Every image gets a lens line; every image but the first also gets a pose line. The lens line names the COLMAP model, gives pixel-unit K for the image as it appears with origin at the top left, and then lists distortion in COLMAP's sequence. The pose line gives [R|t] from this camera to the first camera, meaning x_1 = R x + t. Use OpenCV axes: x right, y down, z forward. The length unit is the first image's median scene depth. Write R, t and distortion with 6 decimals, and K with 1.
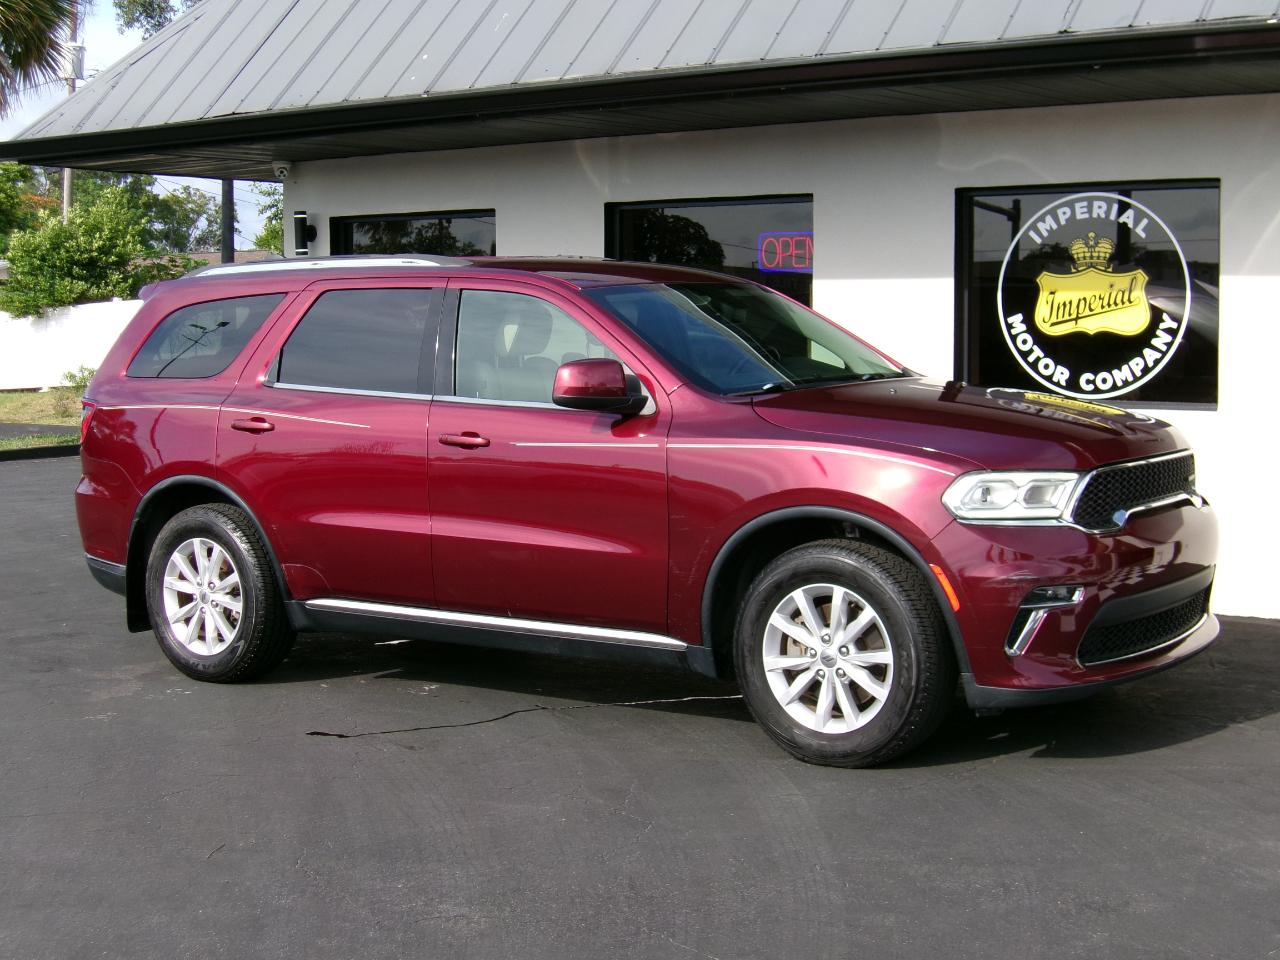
lens RADIAL K [[1973.8, 0, 641.4], [0, 1973.8, 490.1], [0, 0, 1]] dist [-0.119239, 0.000000]
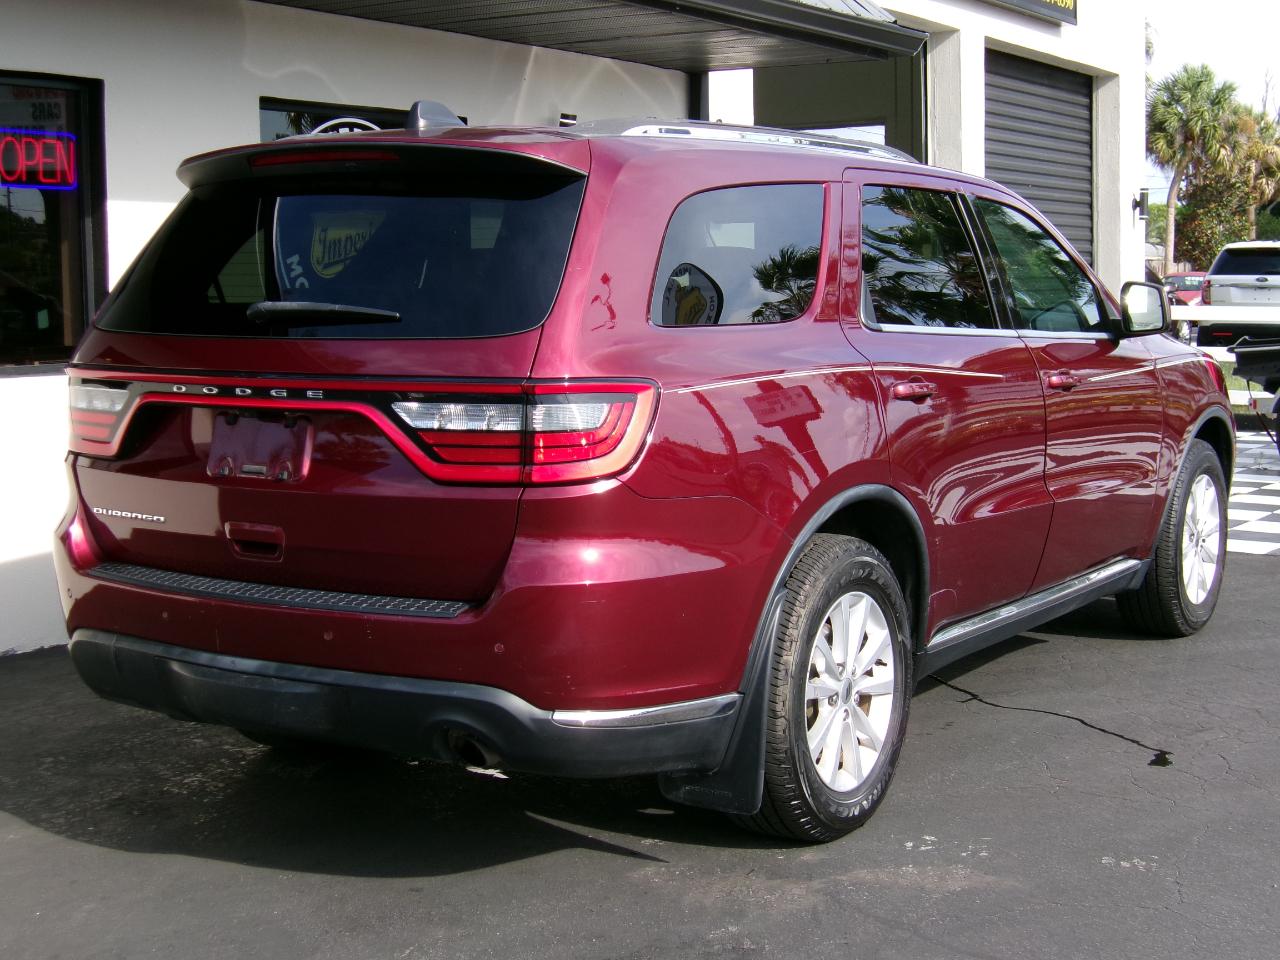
lens RADIAL K [[1973.8, 0, 629.8], [0, 1973.8, 490.9], [0, 0, 1]] dist [-0.119239, 0.000000]
pose [[-0.054983, -0.096420, 0.993821, -0.690573], [0.098442, 0.989954, 0.101491, -0.061984], [-0.993623, 0.103414, -0.044939, 0.933395]]
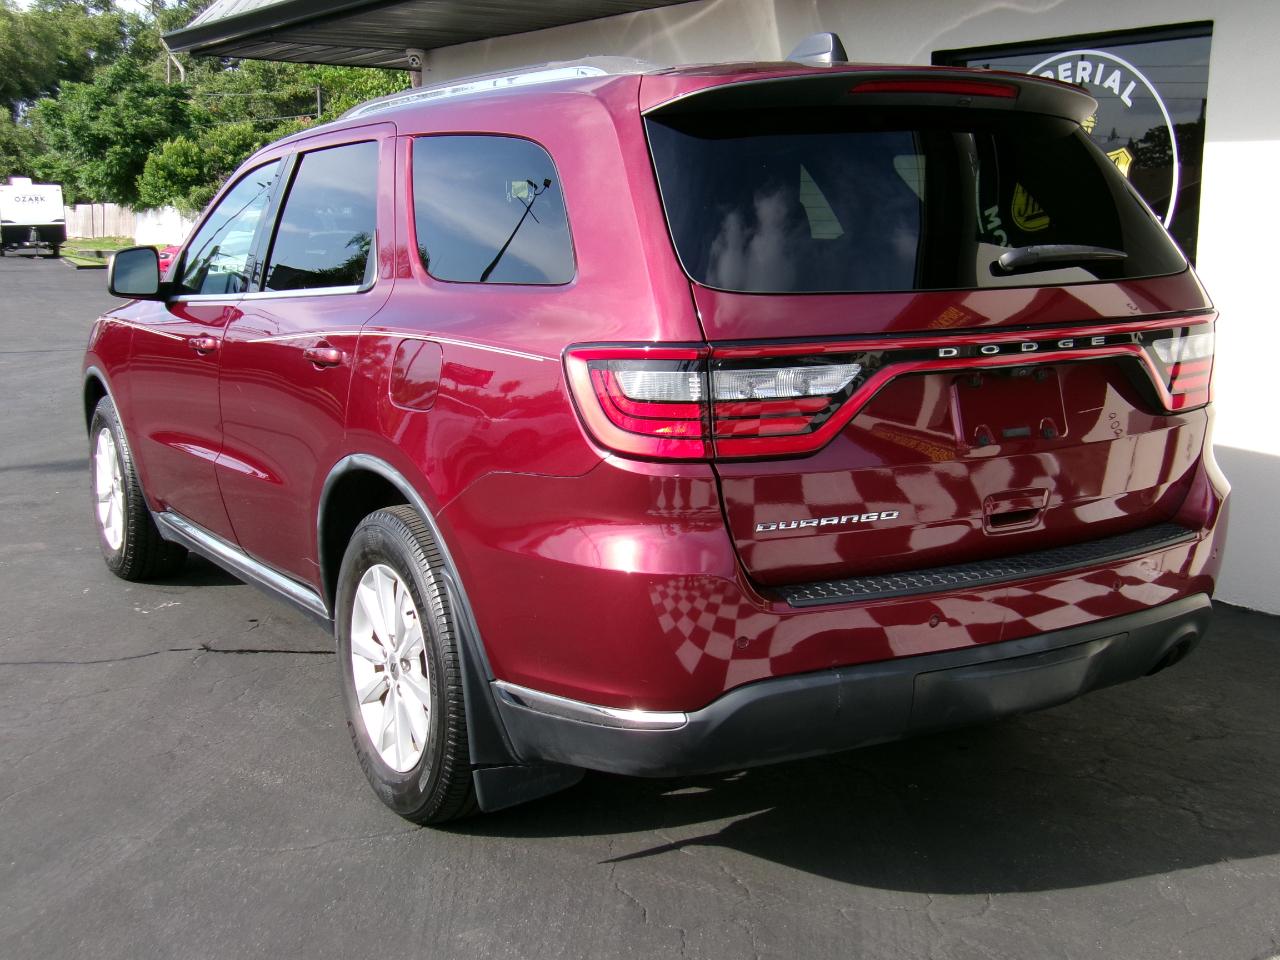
lens RADIAL K [[1566.7, 0, 647.6], [0, 1566.7, 486.7], [0, 0, 1]] dist [-0.008618, 0.000000]
pose [[0.942758, 0.070028, -0.326042, 0.286398], [-0.041420, 0.994721, 0.093882, -0.027820], [0.330895, -0.075003, 0.940682, 0.328354]]
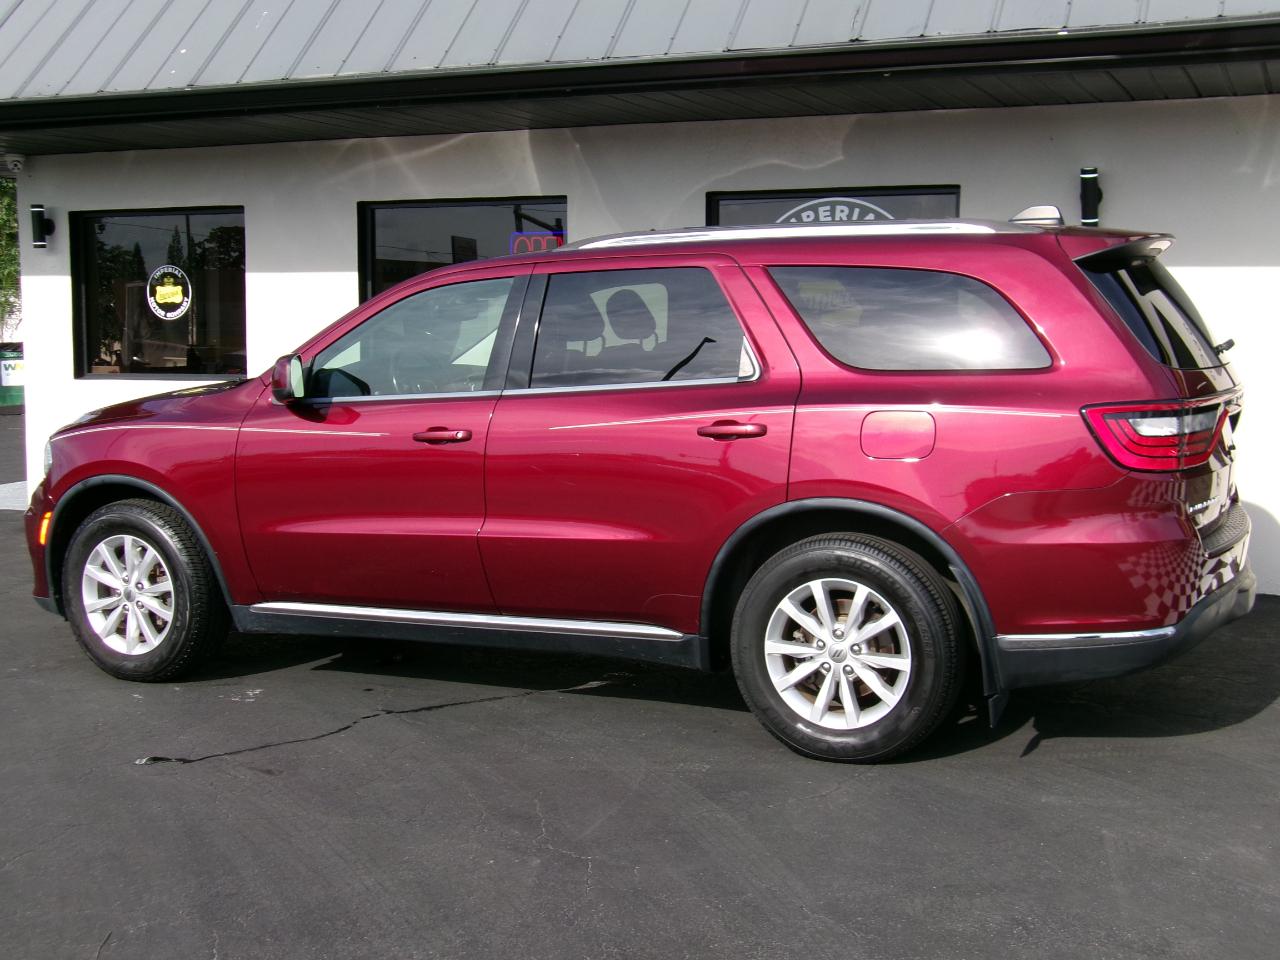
lens RADIAL K [[1566.7, 0, 645.8], [0, 1566.7, 484.4], [0, 0, 1]] dist [-0.008618, 0.000000]
pose [[0.969971, -0.022655, 0.242164, -0.088206], [0.016955, 0.999529, 0.025599, -0.015958], [-0.242630, -0.020724, 0.969898, 0.172721]]
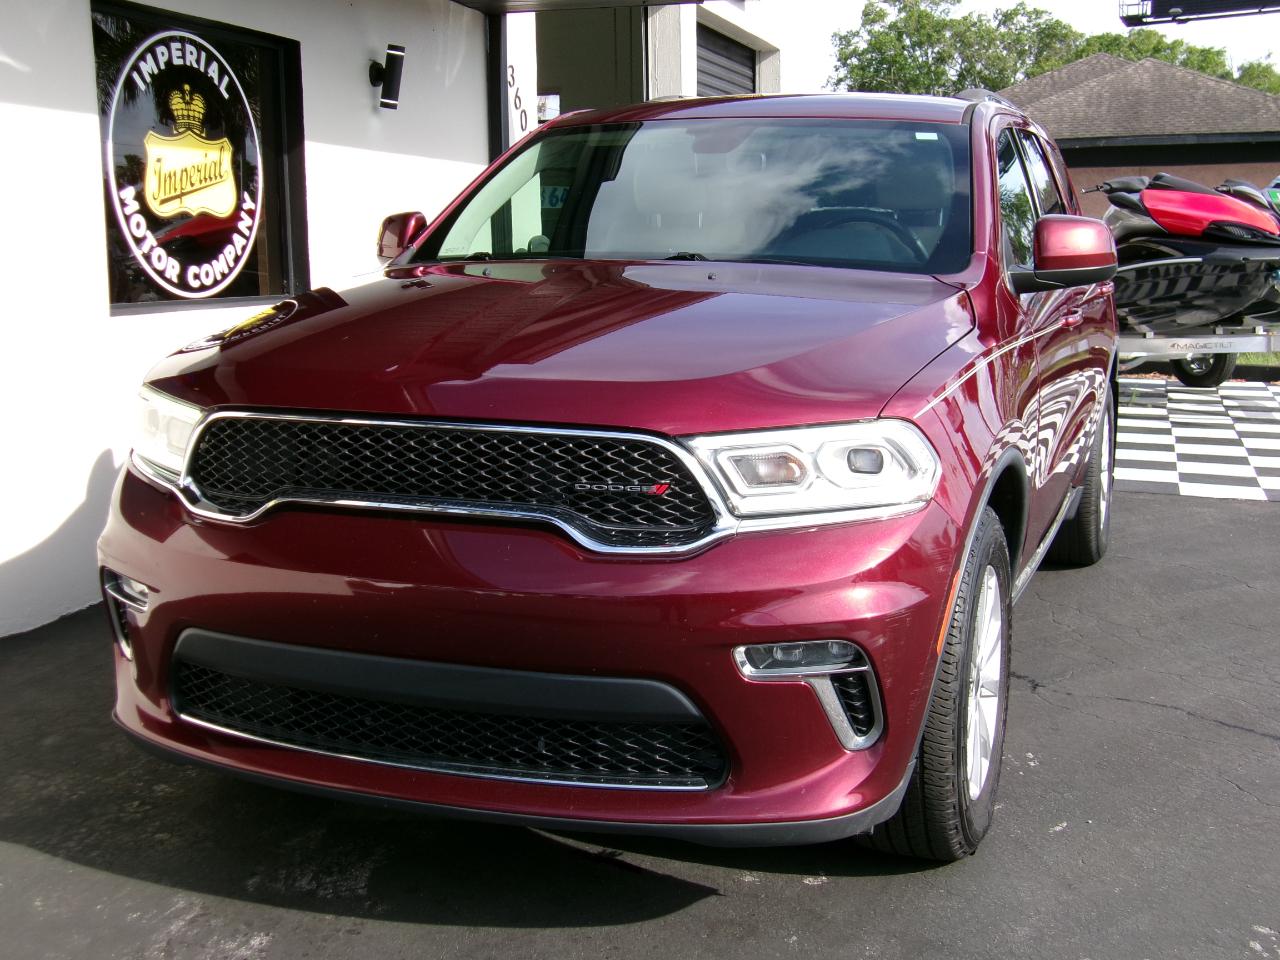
lens RADIAL K [[1566.7, 0, 637.8], [0, 1566.7, 478.2], [0, 0, 1]] dist [-0.008618, 0.000000]
pose [[-0.311741, -0.130915, 0.941105, -0.439267], [0.093773, 0.981388, 0.167581, -0.065132], [-0.945528, 0.140493, -0.293663, 1.039176]]
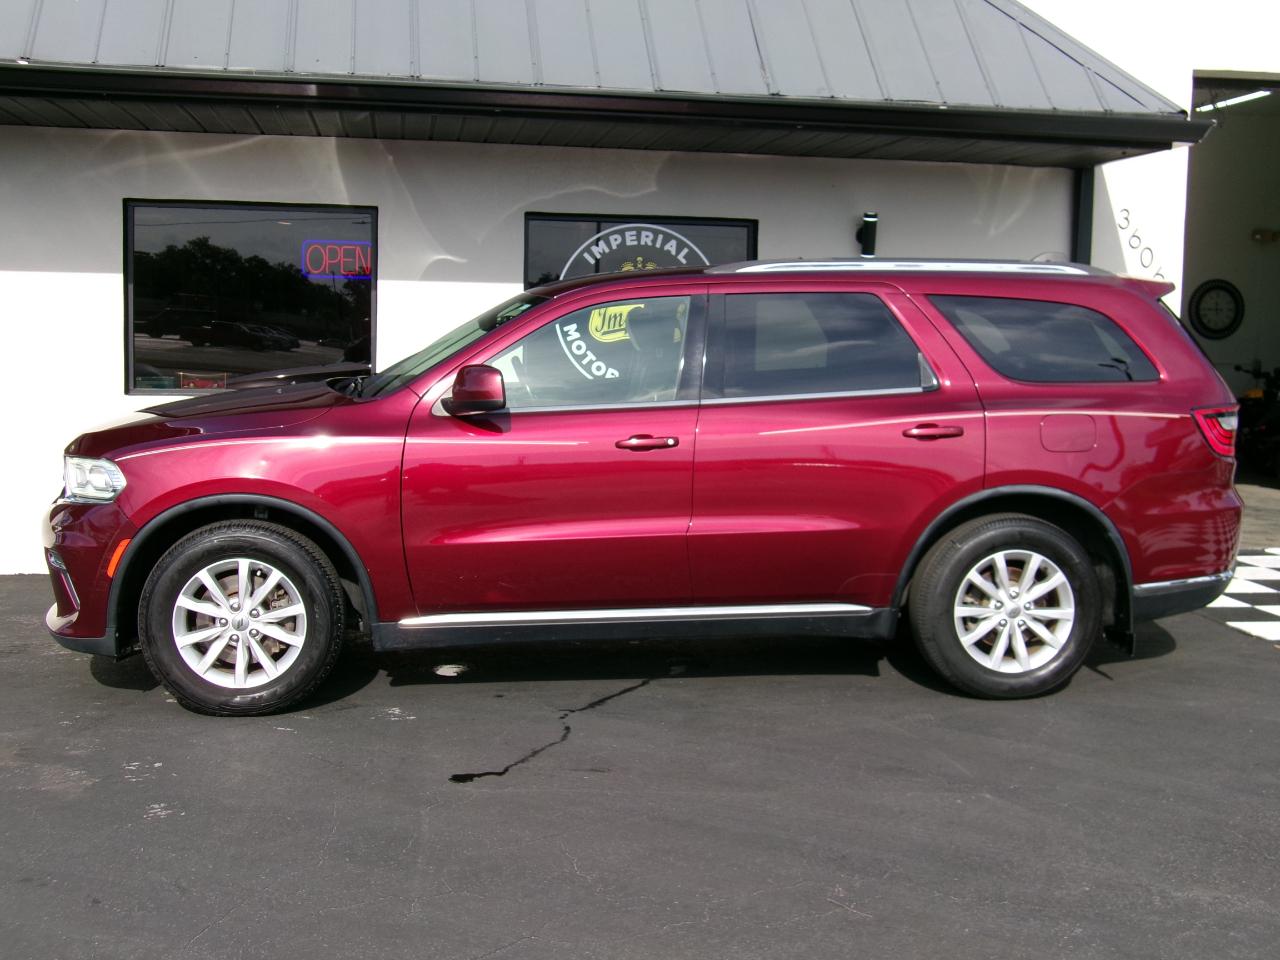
lens RADIAL K [[1566.7, 0, 644.8], [0, 1566.7, 480.2], [0, 0, 1]] dist [-0.008618, 0.000000]
pose [[0.692914, -0.051273, 0.719195, -0.472632], [0.039067, 0.998673, 0.033559, -0.026527], [-0.719961, 0.004844, 0.693998, 0.328024]]
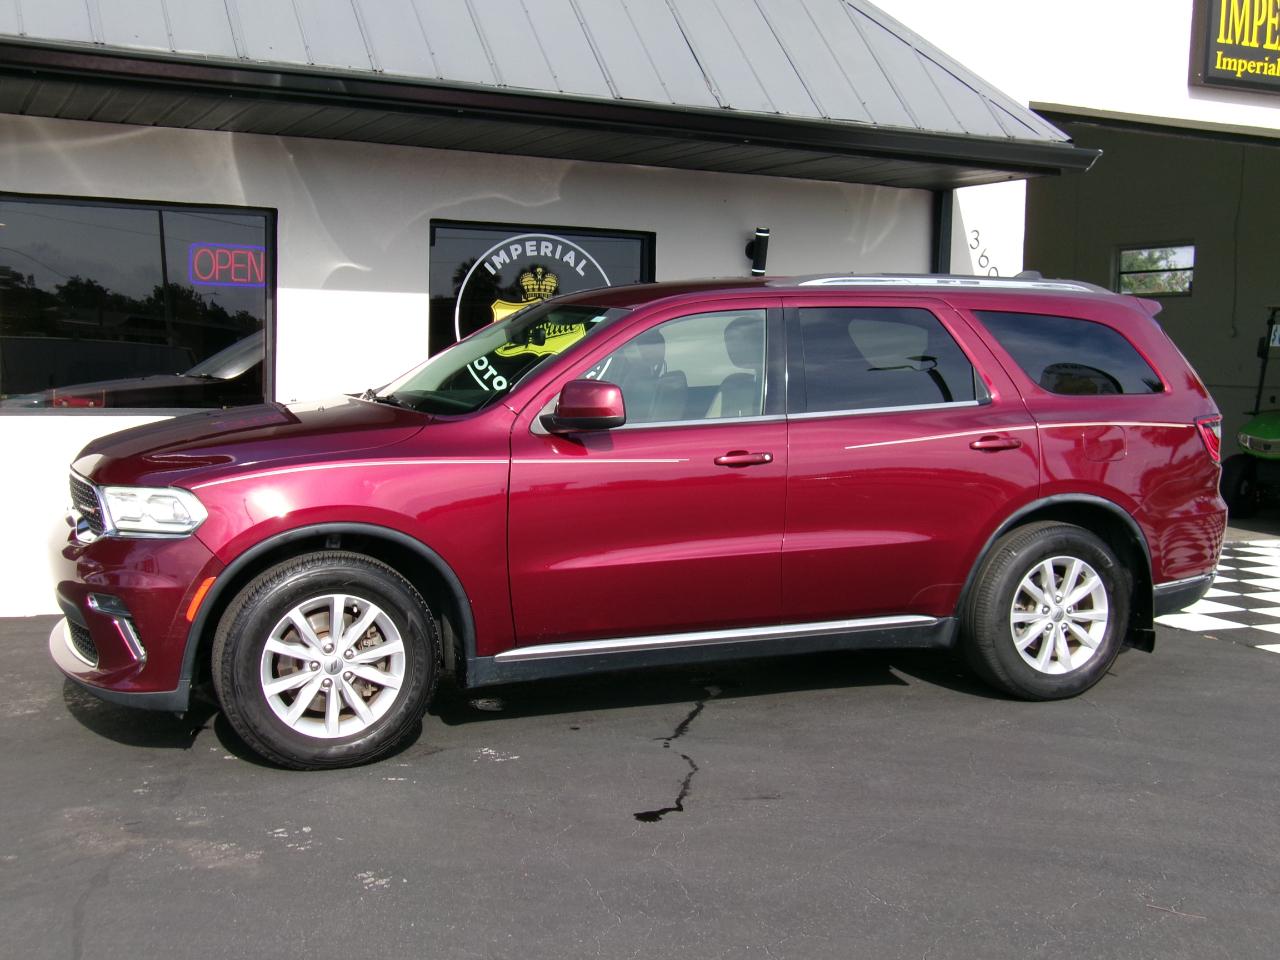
lens RADIAL K [[1566.7, 0, 645.7], [0, 1566.7, 483.4], [0, 0, 1]] dist [-0.008618, 0.000000]
pose [[0.463750, -0.059071, 0.883995, -0.580310], [0.051011, 0.997900, 0.039921, -0.037339], [-0.884496, 0.026580, 0.465790, 0.511634]]
